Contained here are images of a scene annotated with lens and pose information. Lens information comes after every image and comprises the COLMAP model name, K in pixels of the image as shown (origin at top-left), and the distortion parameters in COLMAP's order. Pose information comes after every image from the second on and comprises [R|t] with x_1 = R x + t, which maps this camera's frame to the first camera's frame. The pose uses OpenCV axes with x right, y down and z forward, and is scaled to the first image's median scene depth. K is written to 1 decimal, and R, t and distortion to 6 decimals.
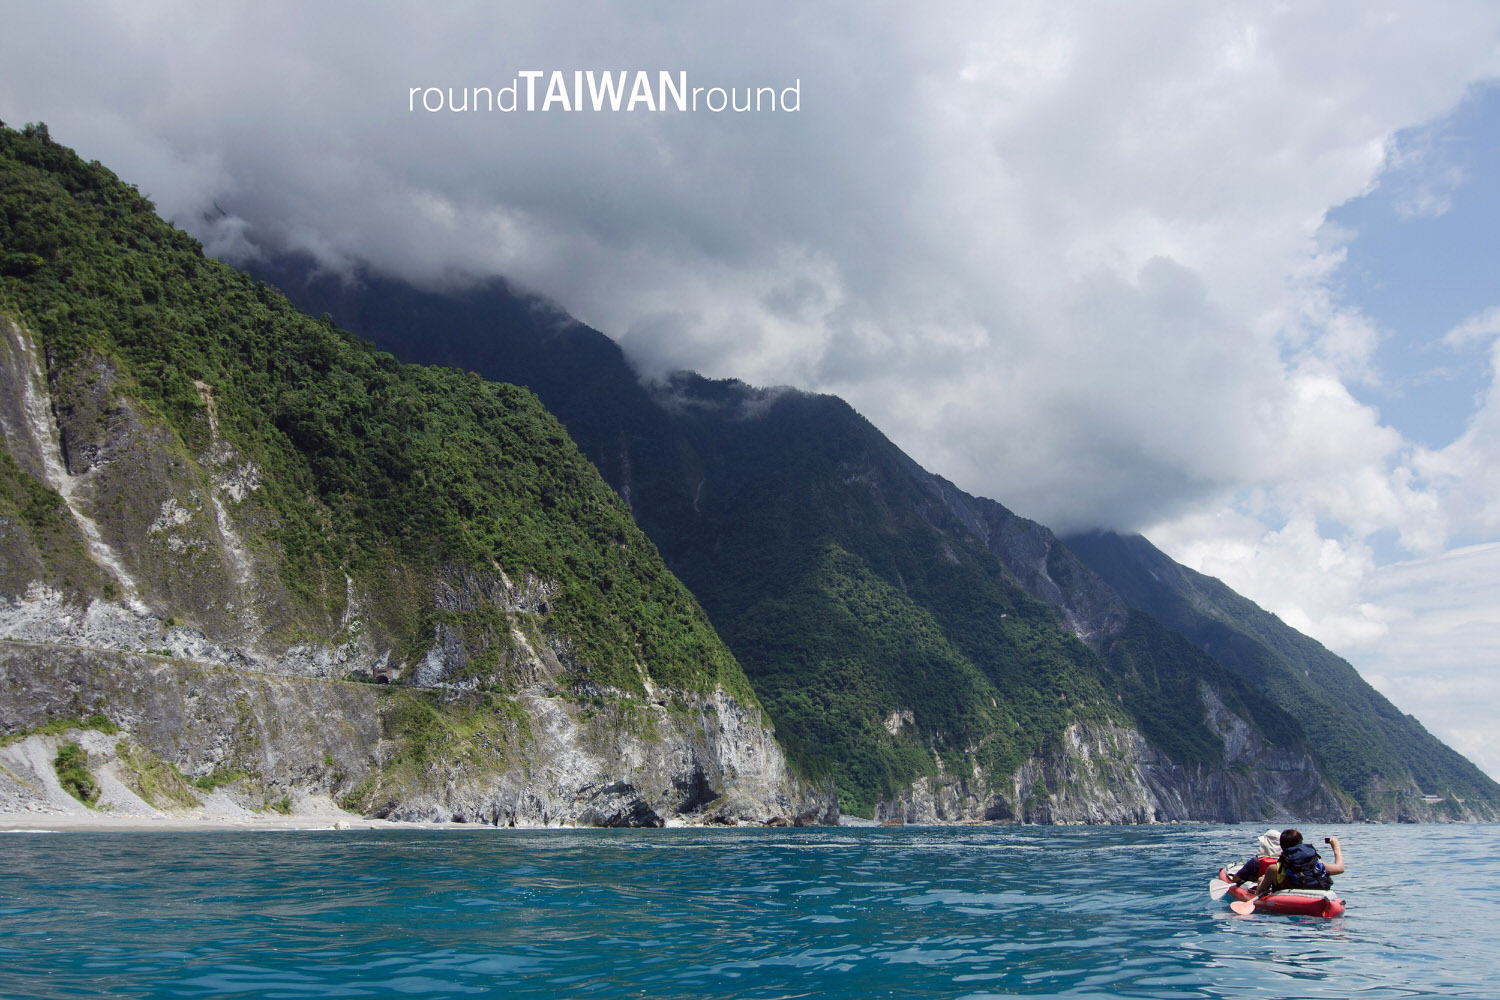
lens RADIAL K [[1503.5, 0, 753.3], [0, 1503.5, 502.7], [0, 0, 1]] dist [-0.014849, 0.000000]
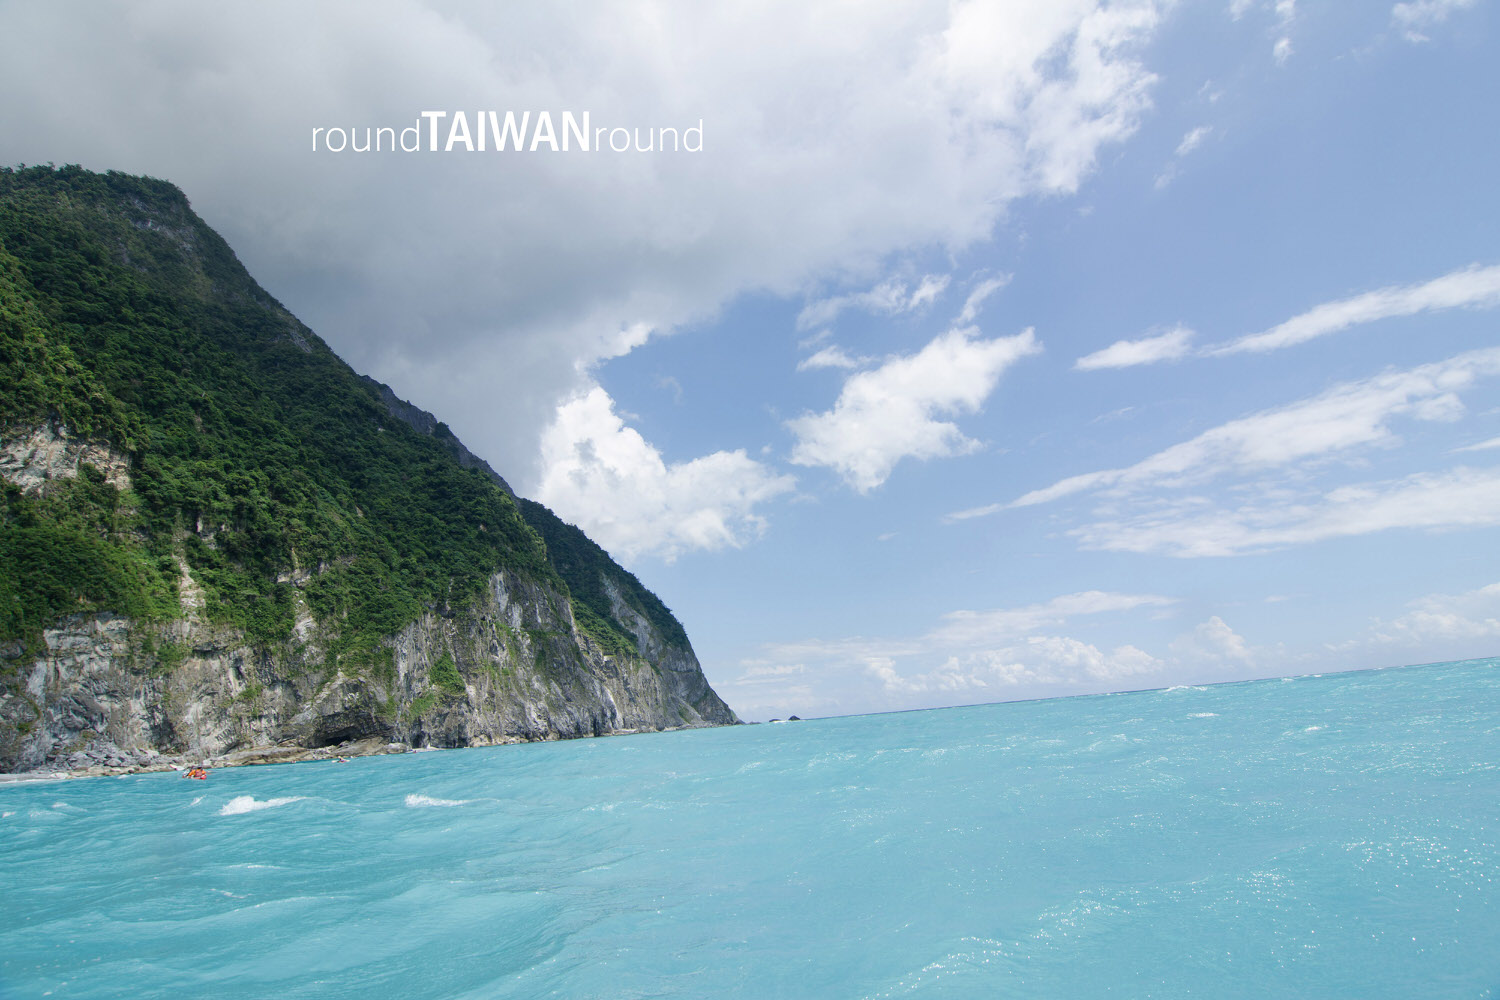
lens RADIAL K [[808.3, 0, 749.1], [0, 808.3, 496.7], [0, 0, 1]] dist [-0.004782, -0.000762]
pose [[0.813139, 0.101953, 0.573071, 0.109447], [-0.052370, 0.993362, -0.102417, 0.148947], [-0.579709, 0.053267, 0.813081, 0.696103]]
